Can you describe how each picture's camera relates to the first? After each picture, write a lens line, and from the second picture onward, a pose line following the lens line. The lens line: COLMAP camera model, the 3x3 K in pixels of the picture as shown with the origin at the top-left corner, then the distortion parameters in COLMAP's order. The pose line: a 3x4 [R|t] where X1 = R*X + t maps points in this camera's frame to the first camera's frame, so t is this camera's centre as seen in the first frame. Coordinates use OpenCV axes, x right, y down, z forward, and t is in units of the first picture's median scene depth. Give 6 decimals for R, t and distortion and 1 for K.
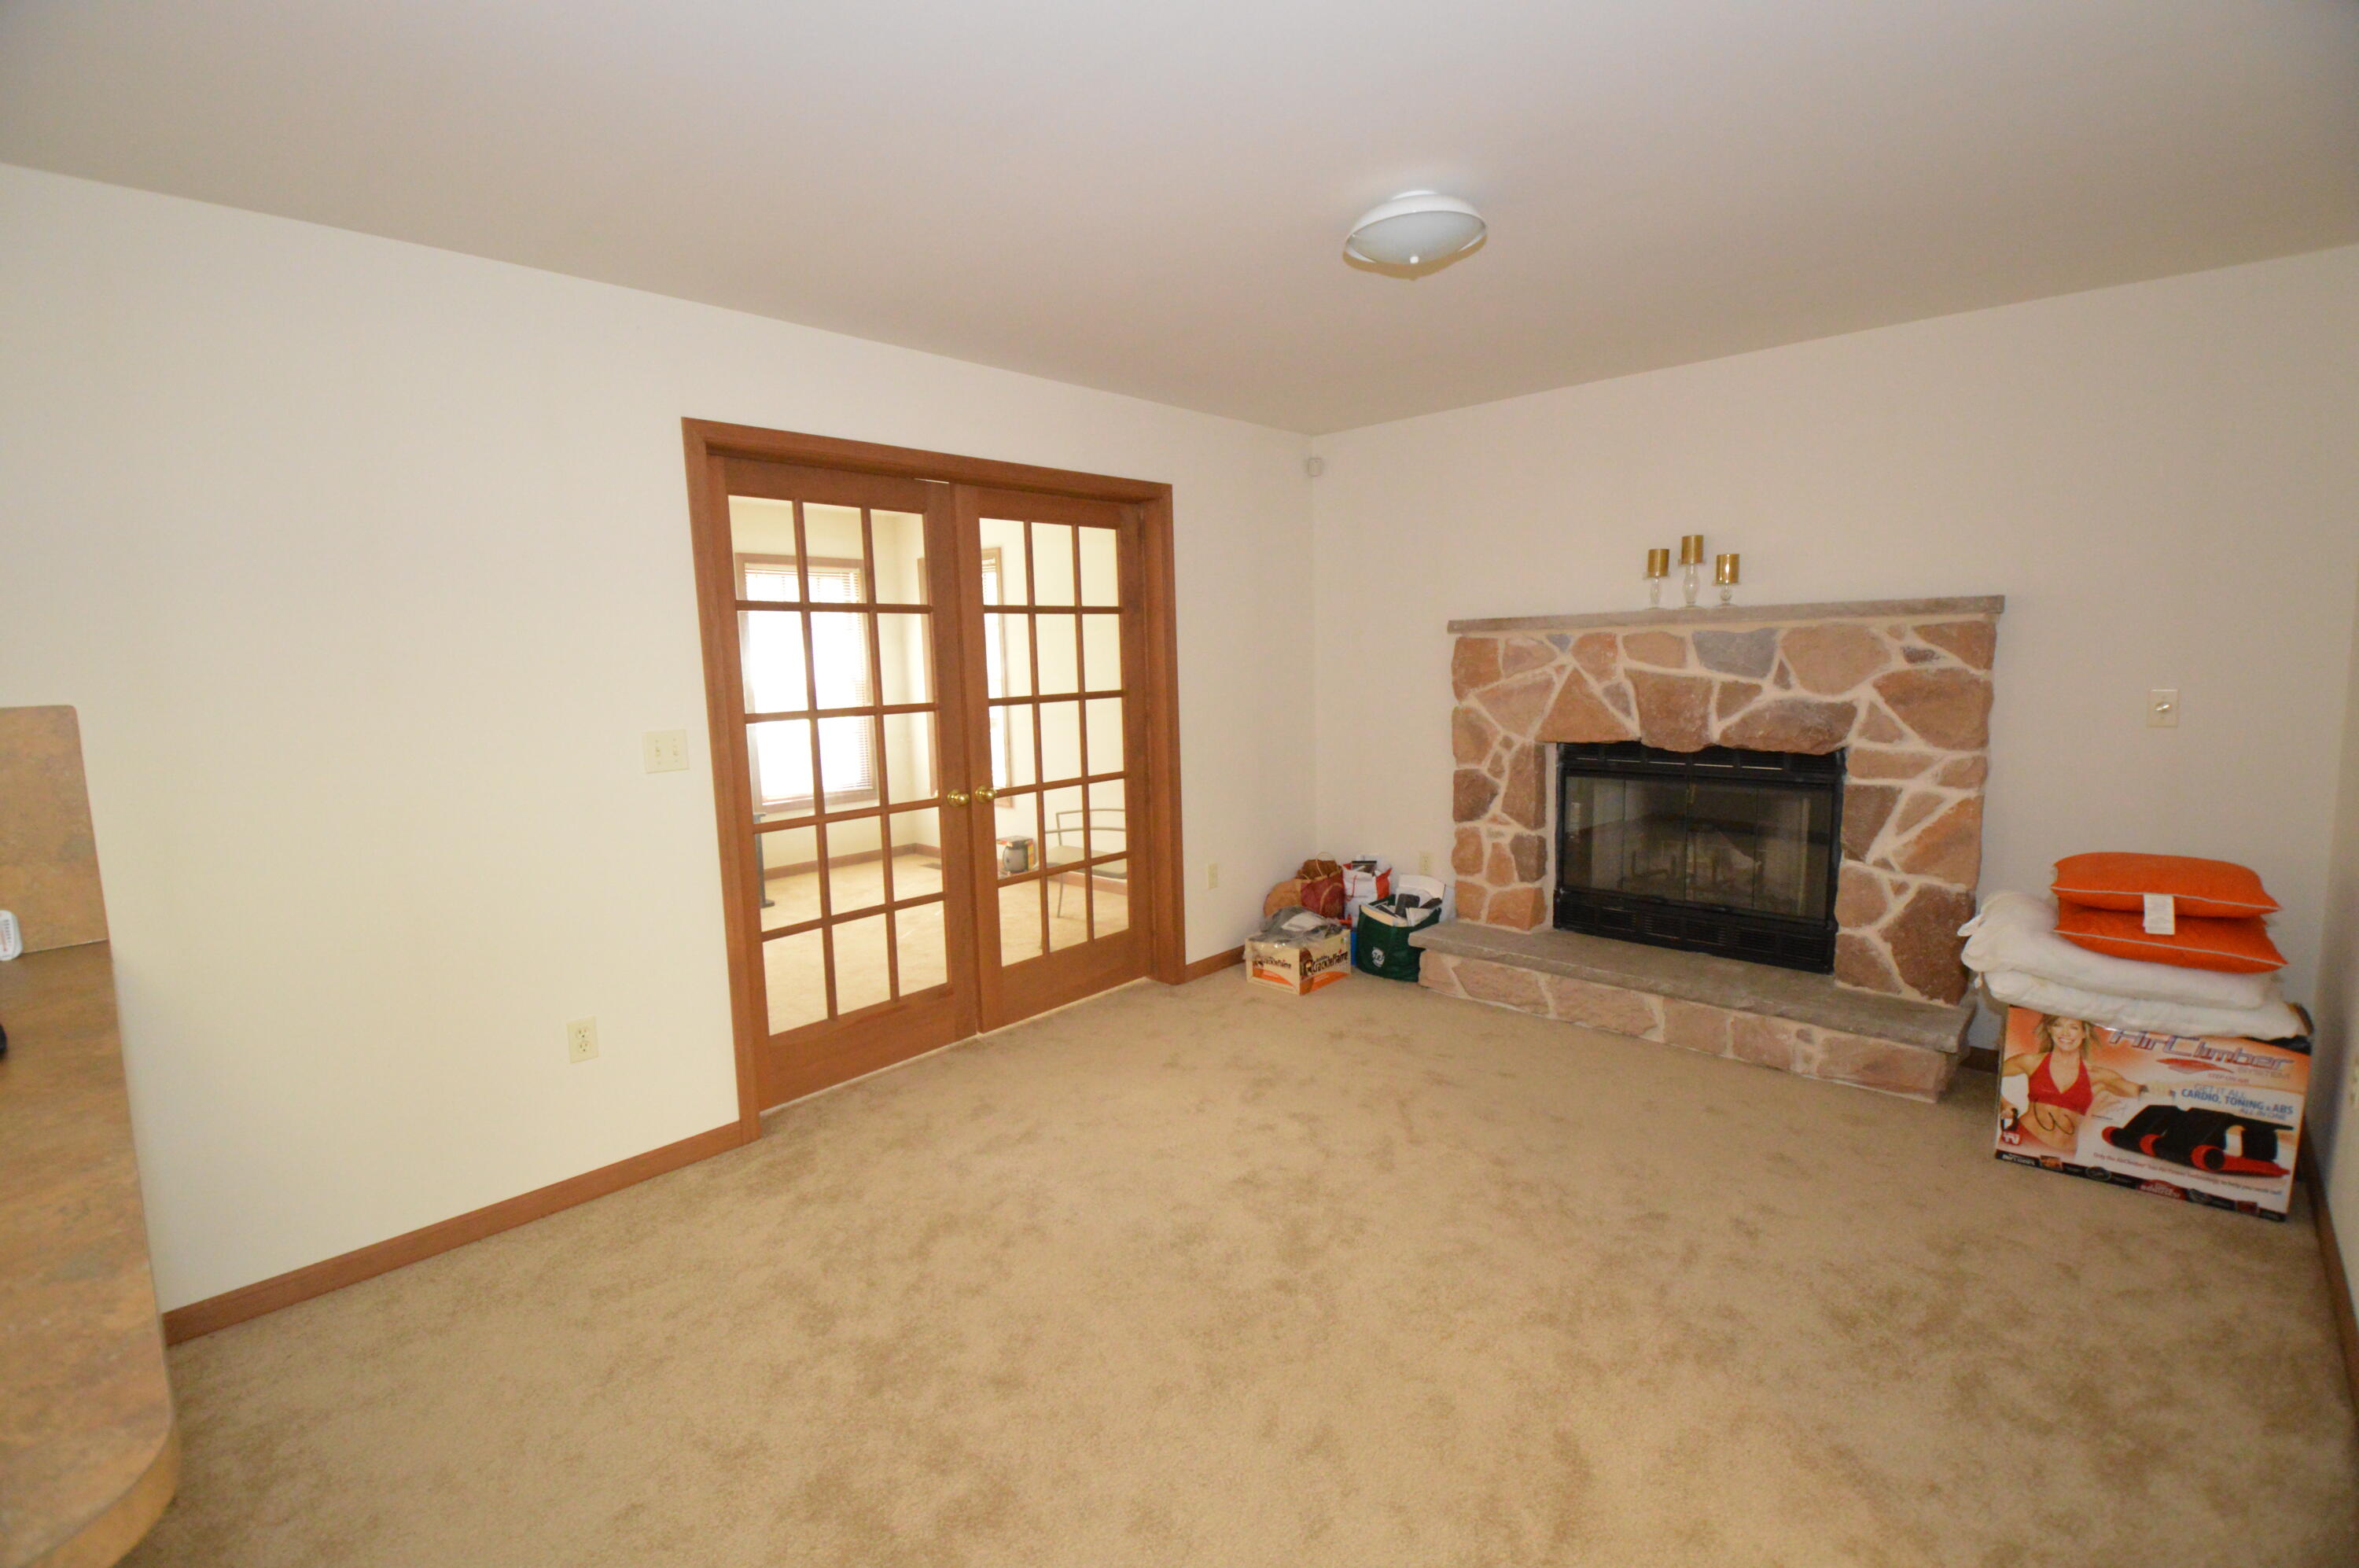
lens RADIAL K [[1049.8, 0, 1173.7], [0, 1049.8, 783.9], [0, 0, 1]] dist [0.012380, -0.022453]
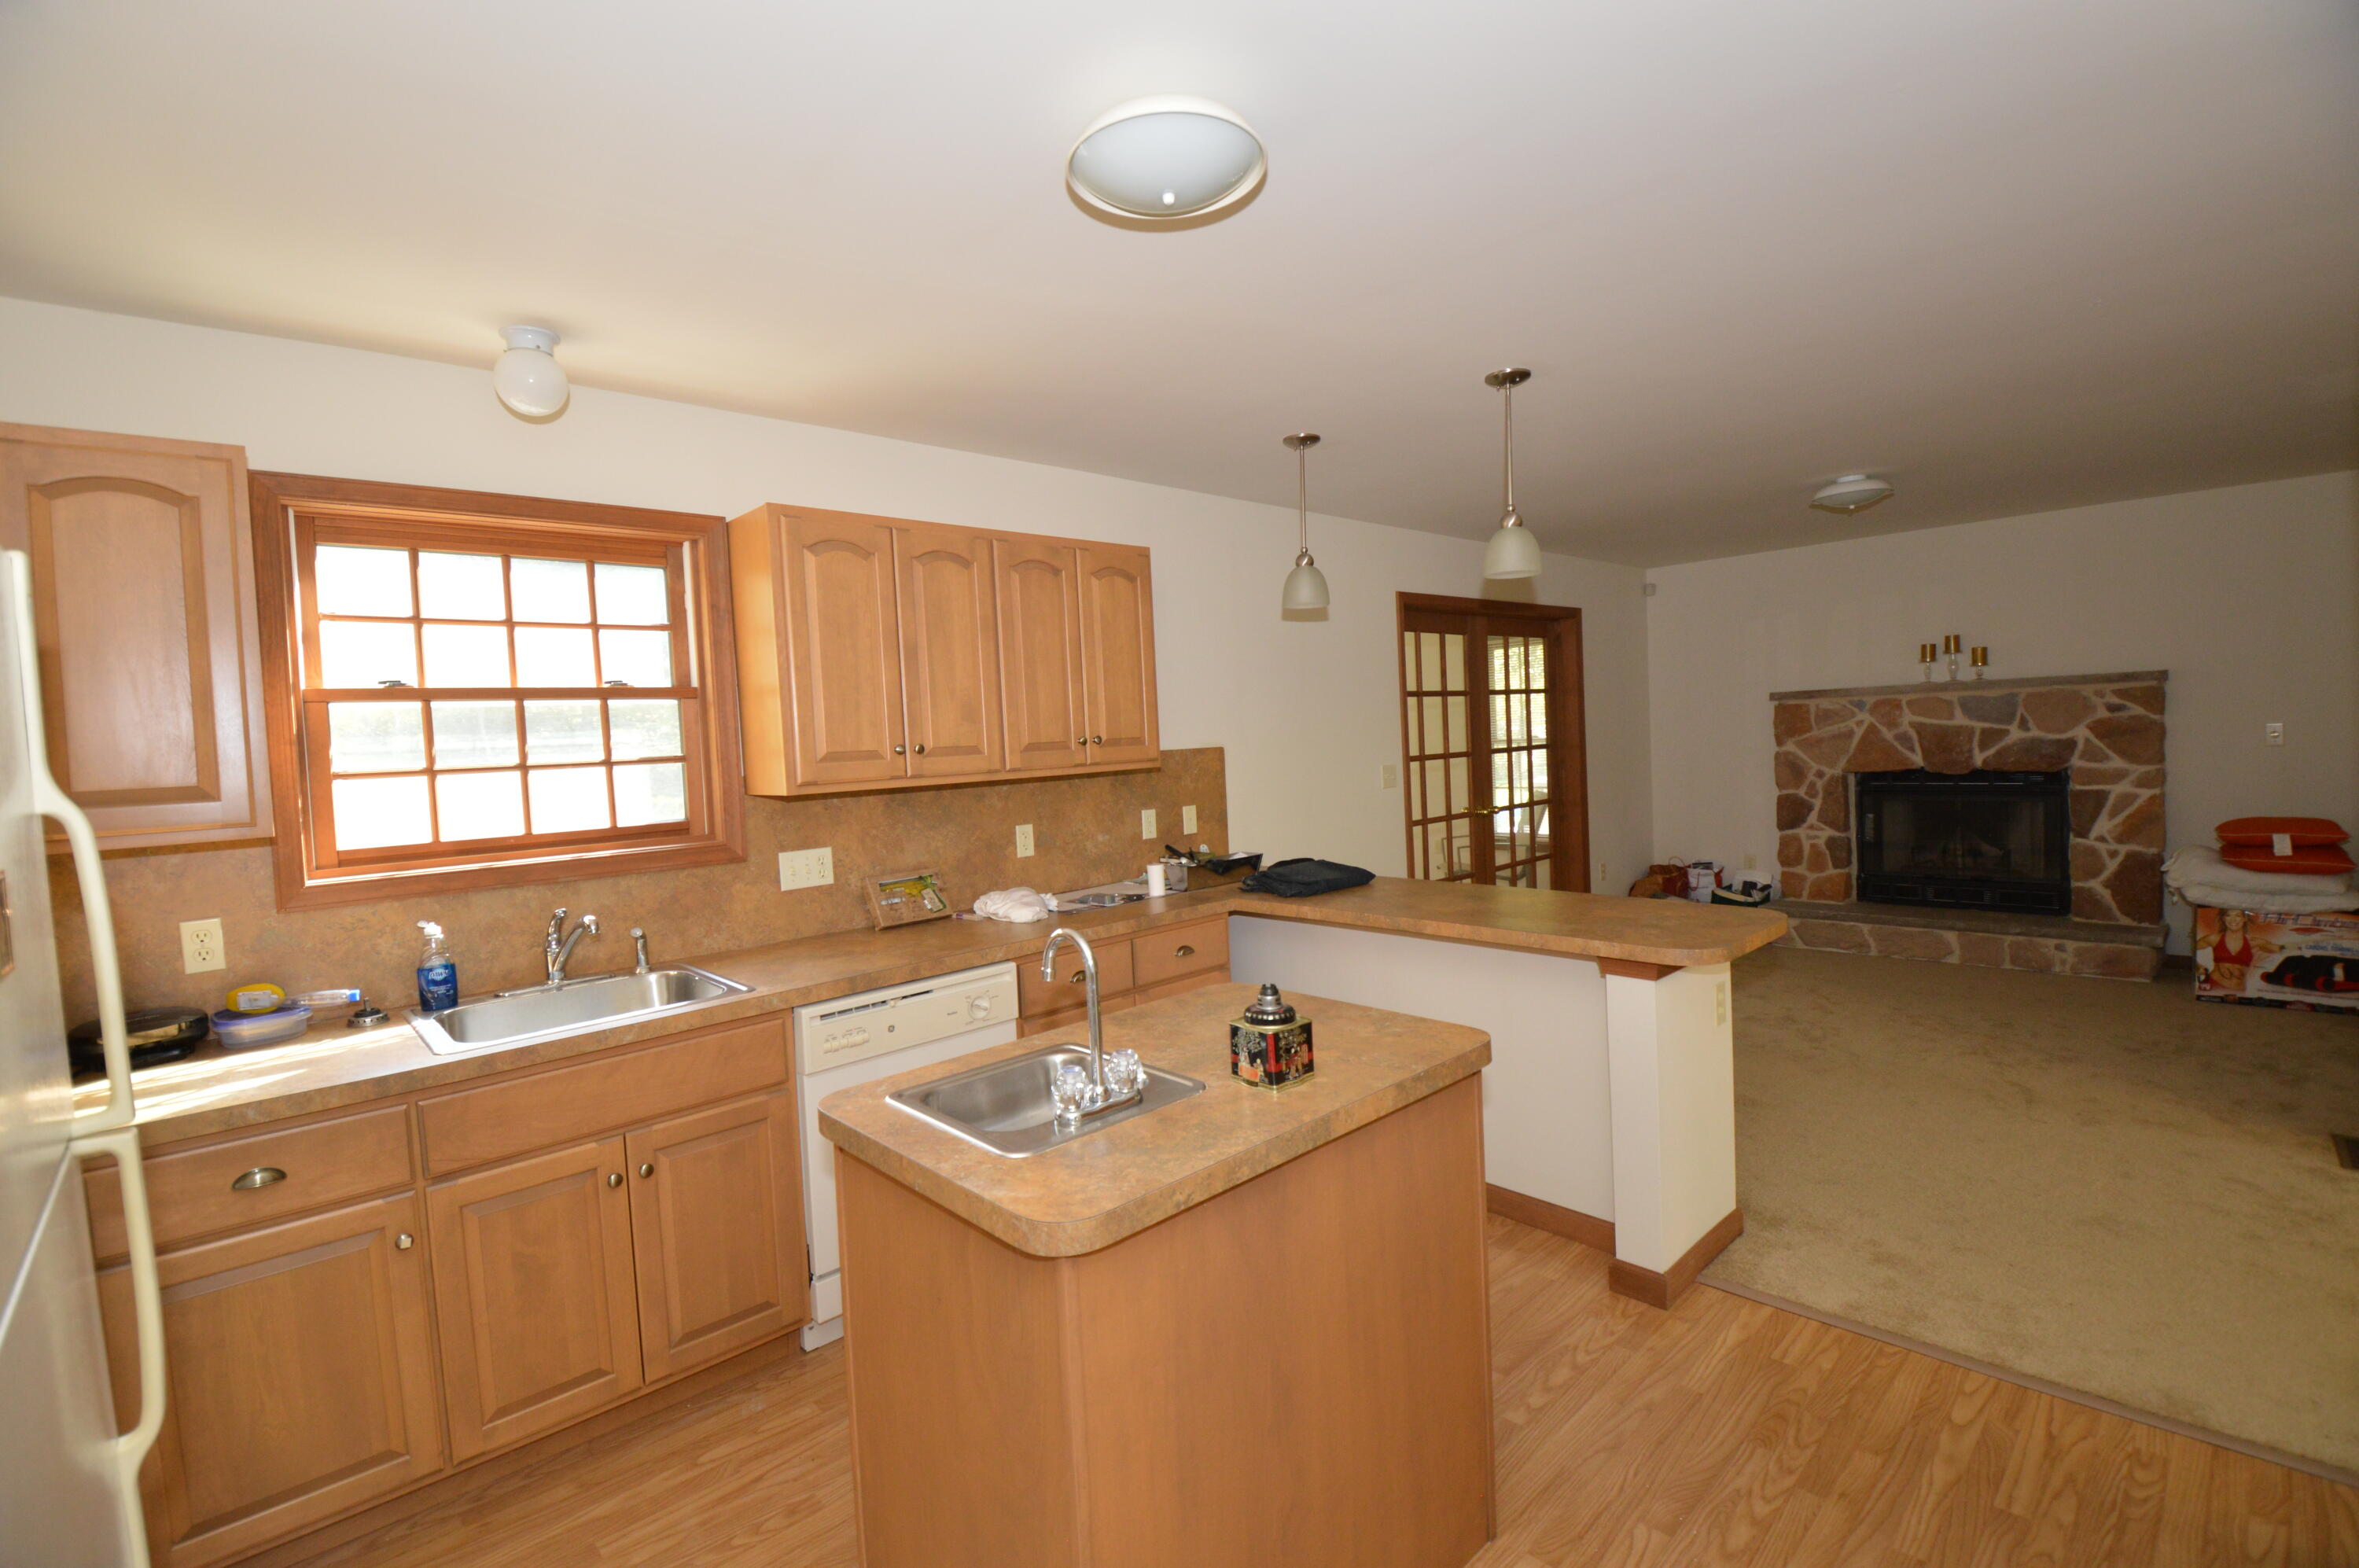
lens RADIAL K [[1052.3, 0, 1179.5], [0, 1052.3, 784.0], [0, 0, 1]] dist [-0.013203, -0.007718]
pose [[0.998109, -0.018637, -0.058569, -0.627417], [0.014033, 0.996851, -0.078046, 0.097525], [0.059839, 0.077076, 0.995228, -0.652892]]
